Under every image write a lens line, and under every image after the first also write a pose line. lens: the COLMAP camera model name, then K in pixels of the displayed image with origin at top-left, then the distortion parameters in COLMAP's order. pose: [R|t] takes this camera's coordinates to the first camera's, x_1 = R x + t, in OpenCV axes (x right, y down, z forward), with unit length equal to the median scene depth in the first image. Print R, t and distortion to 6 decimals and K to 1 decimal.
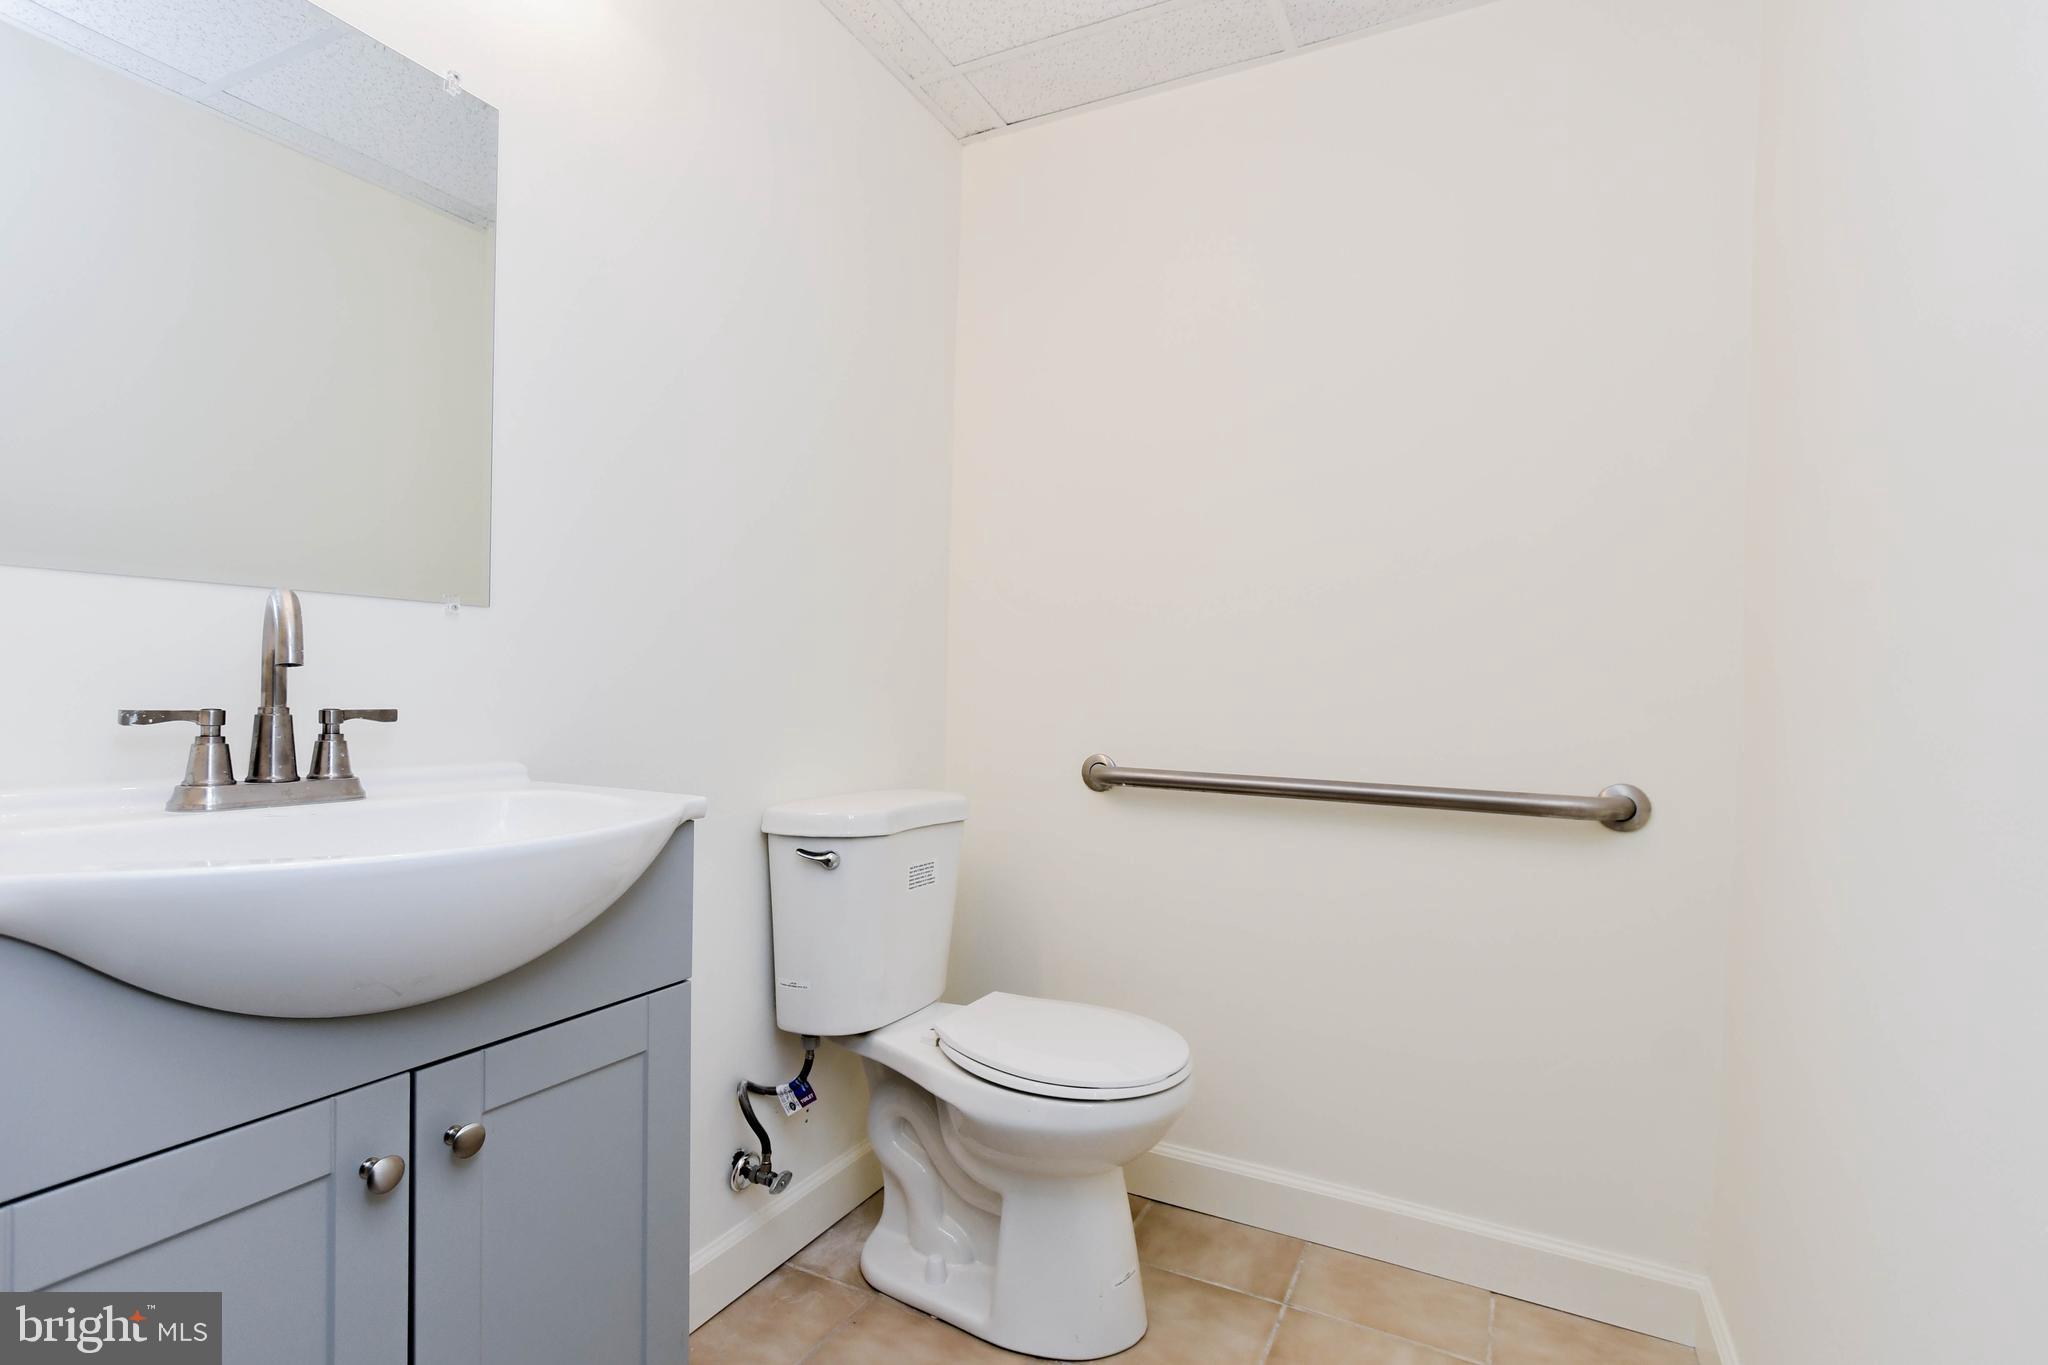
lens RADIAL K [[967.0, 0, 1026.3], [0, 967.0, 686.9], [0, 0, 1]] dist [-0.012990, 0.001083]
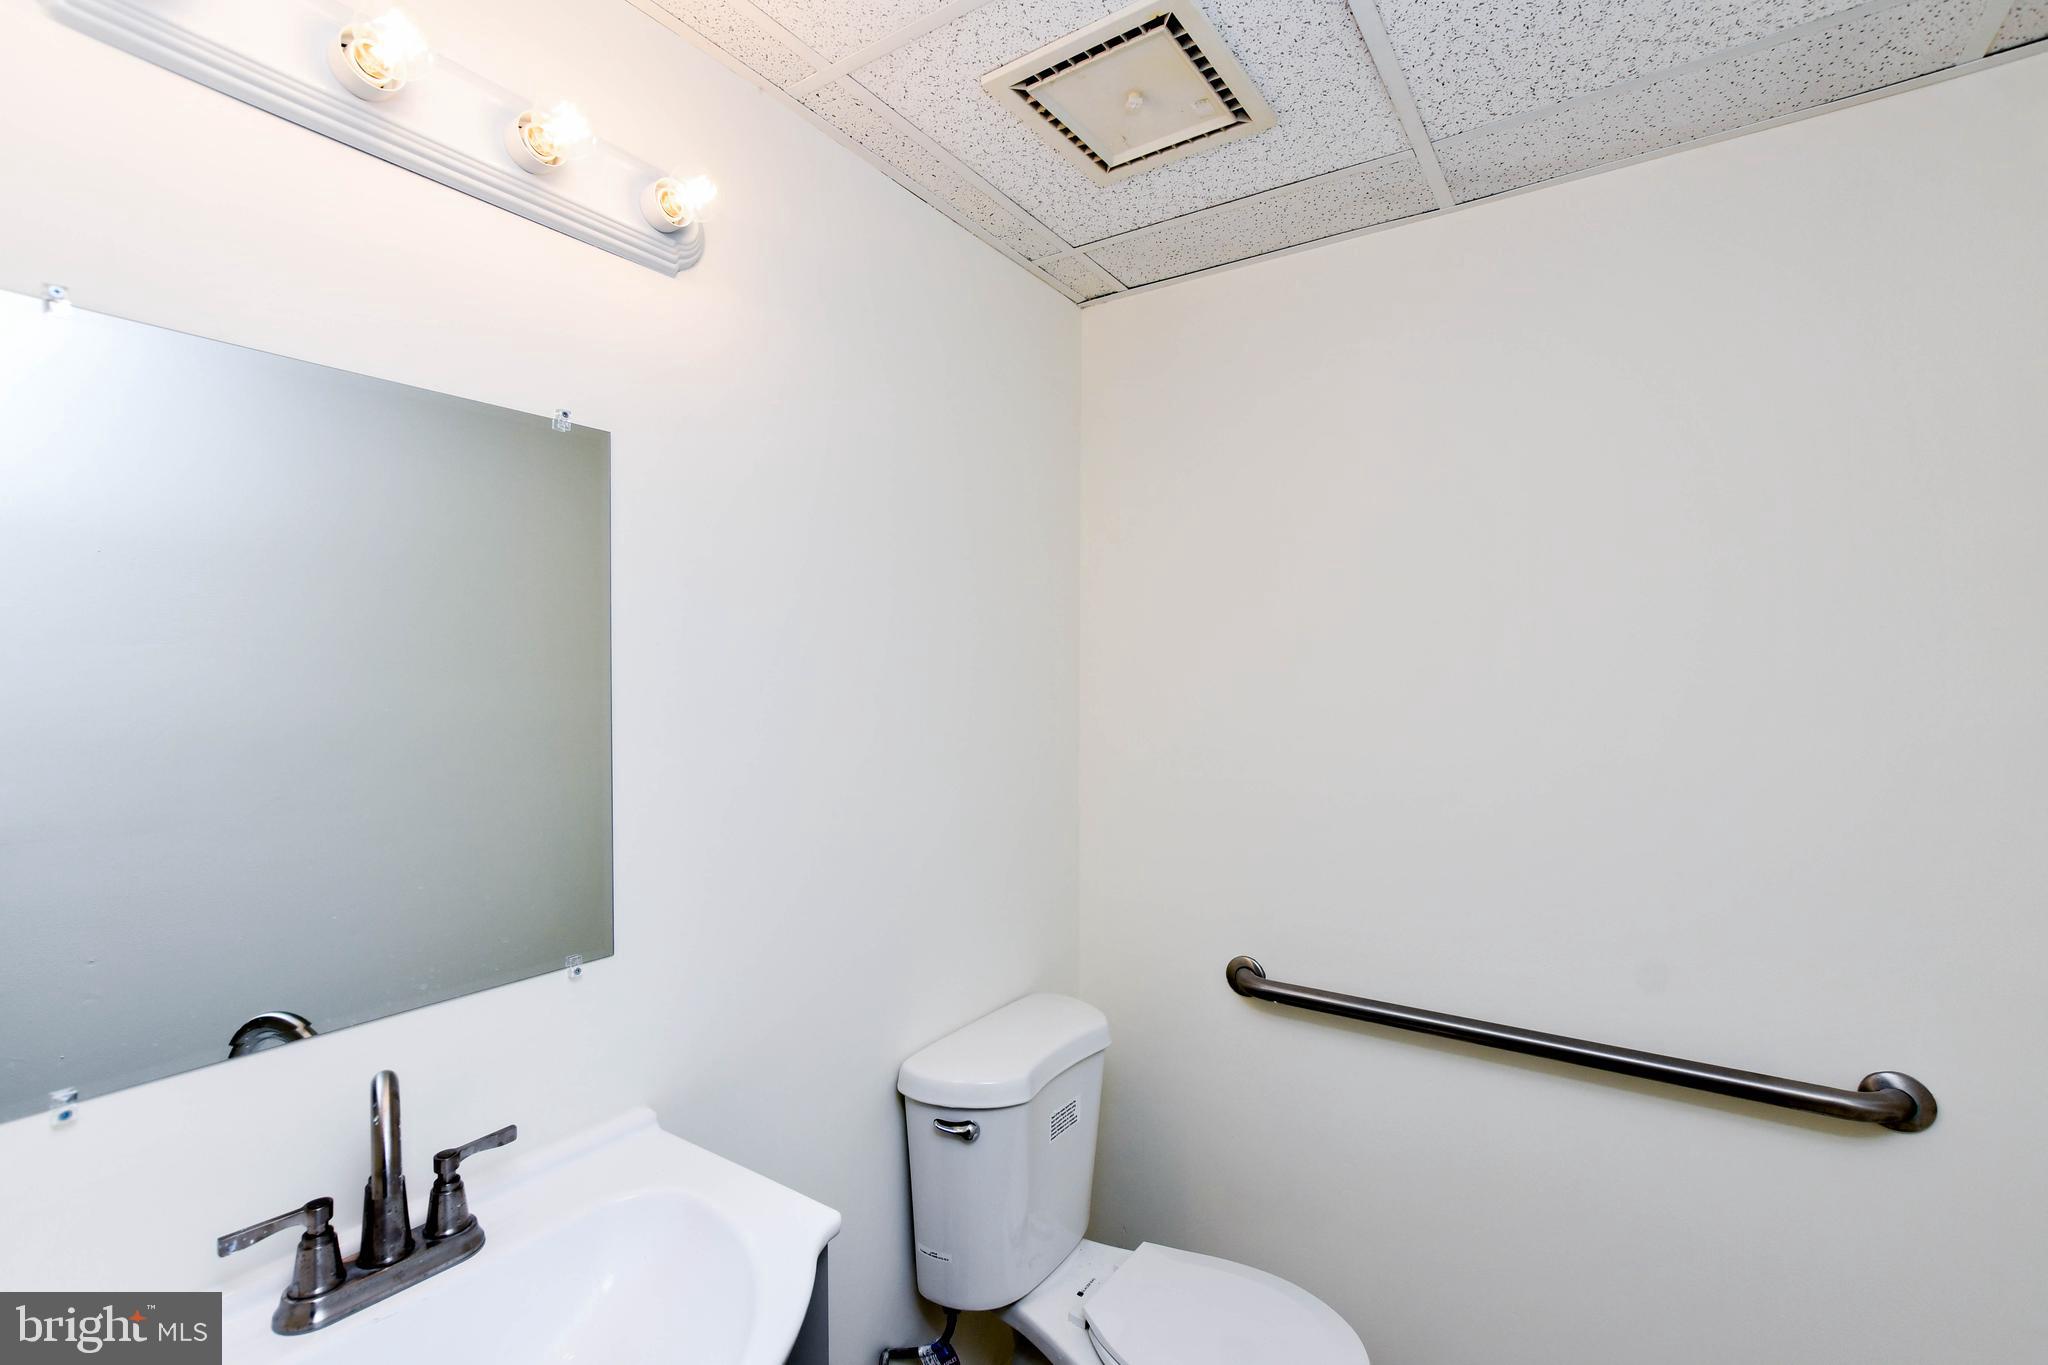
lens RADIAL K [[920.3, 0, 1022.5], [0, 920.3, 683.5], [0, 0, 1]] dist [-0.009284, 0.001525]
pose [[0.992237, -0.025098, -0.121804, -0.030180], [0.023938, 0.999653, -0.010976, -0.237863], [0.122037, 0.007975, 0.992493, 0.108485]]
